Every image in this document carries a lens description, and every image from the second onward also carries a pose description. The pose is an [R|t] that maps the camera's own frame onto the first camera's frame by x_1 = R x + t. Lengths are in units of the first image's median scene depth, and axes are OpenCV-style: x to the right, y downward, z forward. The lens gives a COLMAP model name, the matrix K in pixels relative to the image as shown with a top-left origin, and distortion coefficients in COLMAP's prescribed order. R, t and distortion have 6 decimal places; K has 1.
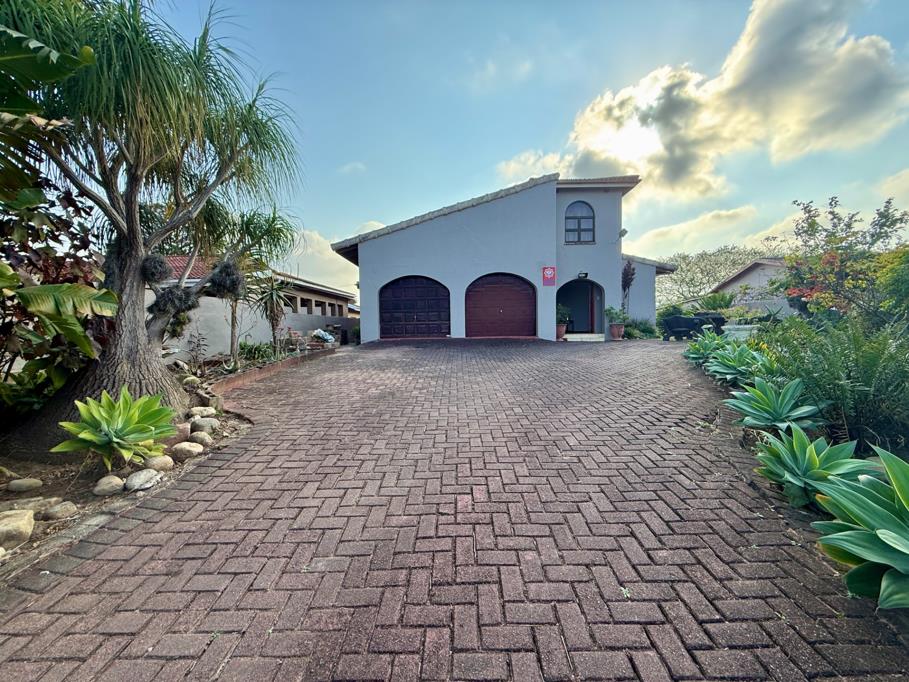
lens RADIAL K [[364.0, 0, 454.5], [0, 364.0, 341.0], [0, 0, 1]] dist [0.002151, 0.000208]
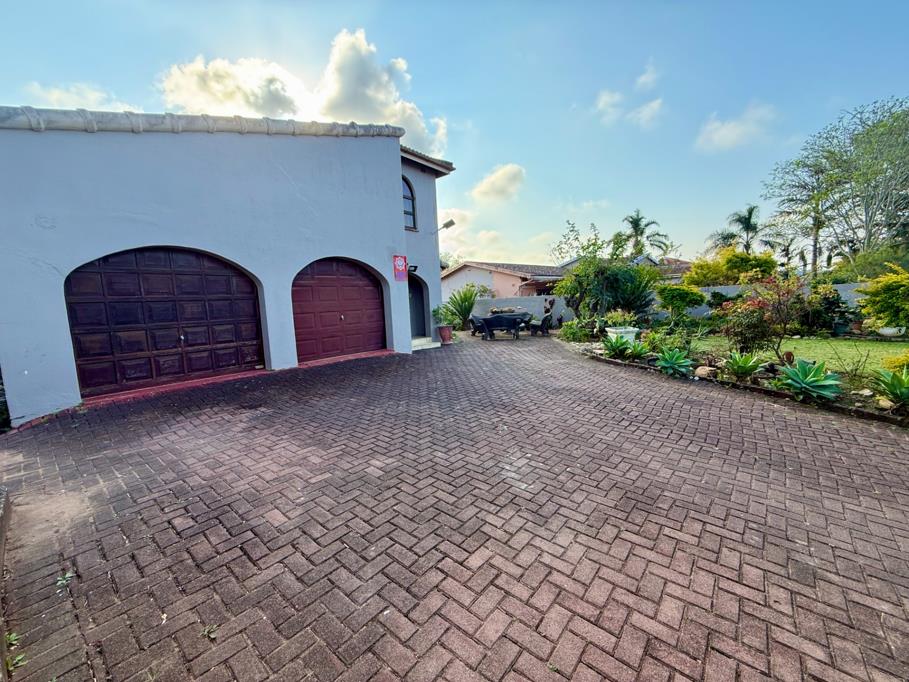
lens RADIAL K [[375.2, 0, 454.5], [0, 375.2, 341.0], [0, 0, 1]] dist [0.001045, 0.000036]
pose [[0.619639, -0.091812, 0.779498, -0.263642], [0.085434, 0.995124, 0.049296, -0.054385], [-0.780223, 0.036050, 0.624462, 0.420995]]
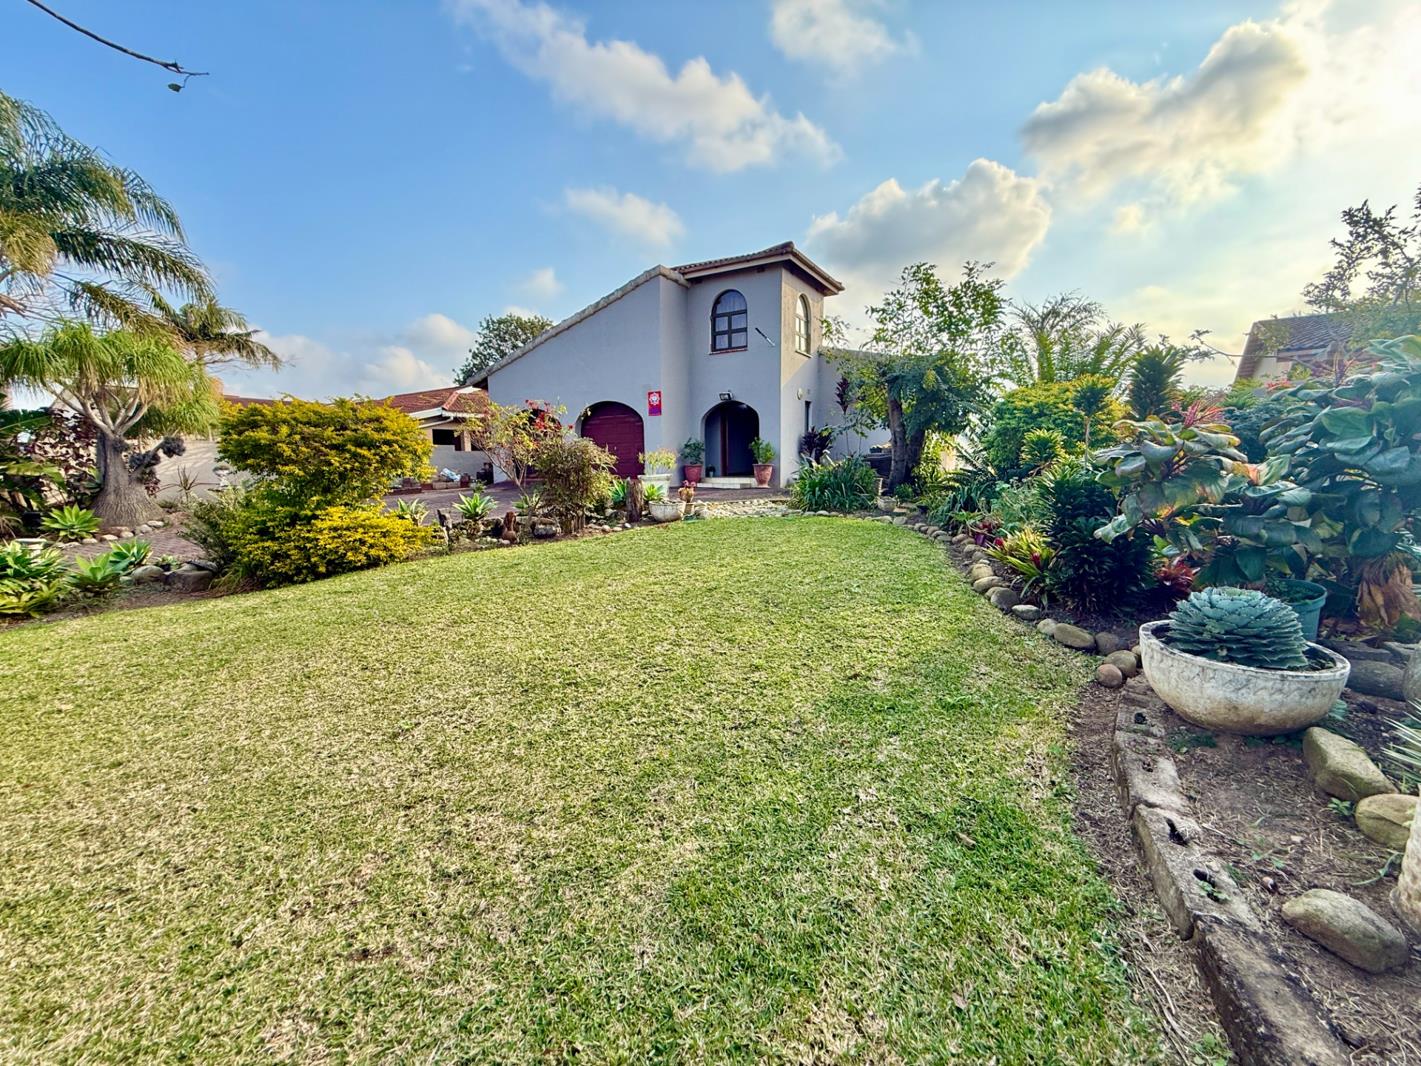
lens RADIAL K [[569.0, 0, 710.5], [0, 569.0, 533.0], [0, 0, 1]] dist [0.002151, 0.000208]
pose [[0.870141, 0.062606, -0.488810, 0.924672], [-0.014216, 0.994674, 0.102090, -0.025559], [0.492598, -0.081884, 0.866396, -0.021452]]
